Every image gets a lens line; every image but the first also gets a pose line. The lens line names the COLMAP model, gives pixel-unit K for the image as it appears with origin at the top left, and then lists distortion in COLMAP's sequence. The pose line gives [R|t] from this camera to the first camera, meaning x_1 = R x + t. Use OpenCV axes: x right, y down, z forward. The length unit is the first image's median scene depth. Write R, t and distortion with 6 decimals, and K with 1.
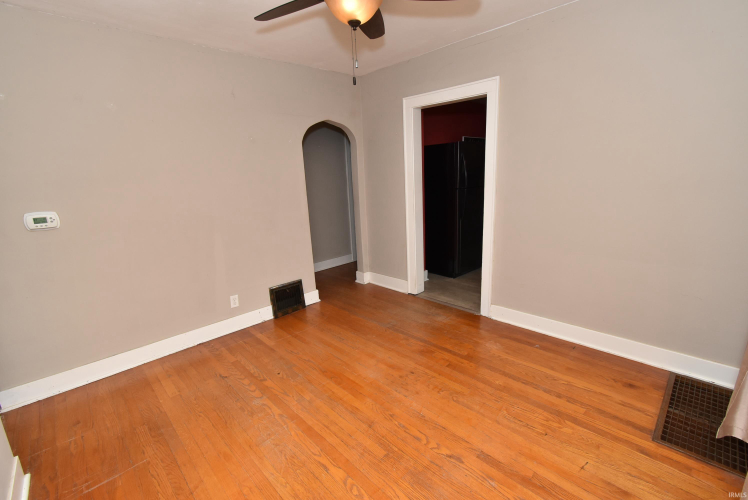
lens RADIAL K [[330.5, 0, 370.9], [0, 330.5, 249.9], [0, 0, 1]] dist [0.003470, -0.001464]
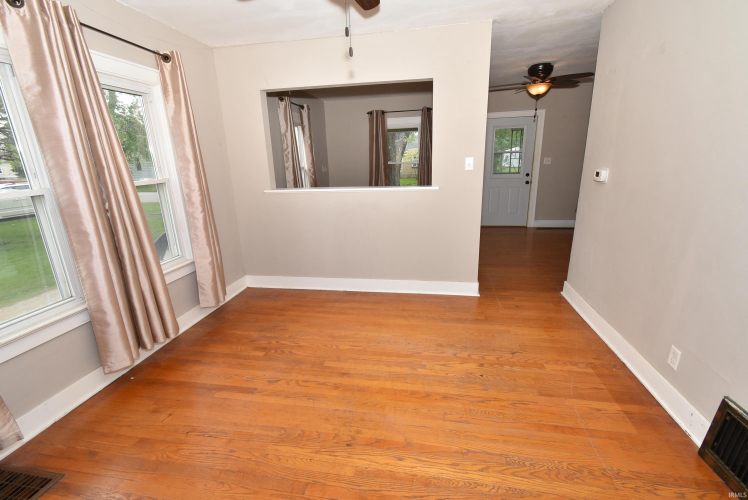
lens RADIAL K [[330.5, 0, 374.2], [0, 330.5, 250.9], [0, 0, 1]] dist [0.003470, -0.001464]
pose [[-0.804601, 0.229205, -0.547798, 0.426420], [-0.061032, 0.885699, 0.460230, -0.368888], [0.590671, 0.403735, -0.698646, 1.552170]]
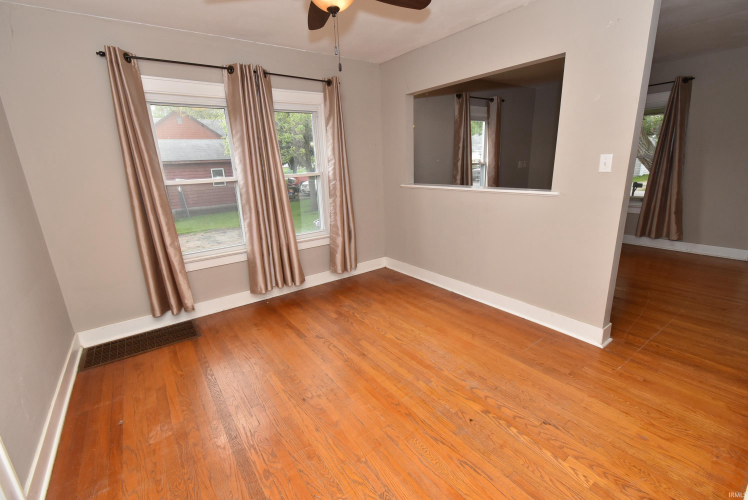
lens RADIAL K [[330.5, 0, 372.3], [0, 330.5, 251.1], [0, 0, 1]] dist [0.003470, -0.001464]
pose [[-0.986668, 0.046860, 0.155855, -0.228757], [0.114568, 0.880148, 0.460667, -0.386824], [-0.115589, 0.472381, -0.873782, 1.765911]]
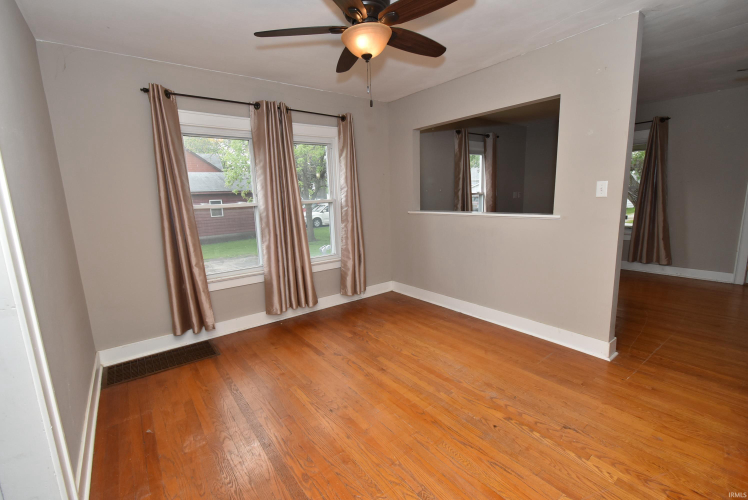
lens RADIAL K [[330.5, 0, 372.2], [0, 330.5, 251.7], [0, 0, 1]] dist [0.003470, -0.001464]
pose [[-0.990023, 0.060736, 0.127148, -0.138457], [0.104952, 0.919937, 0.377757, -0.386766], [-0.094024, 0.387332, -0.917133, 1.867812]]
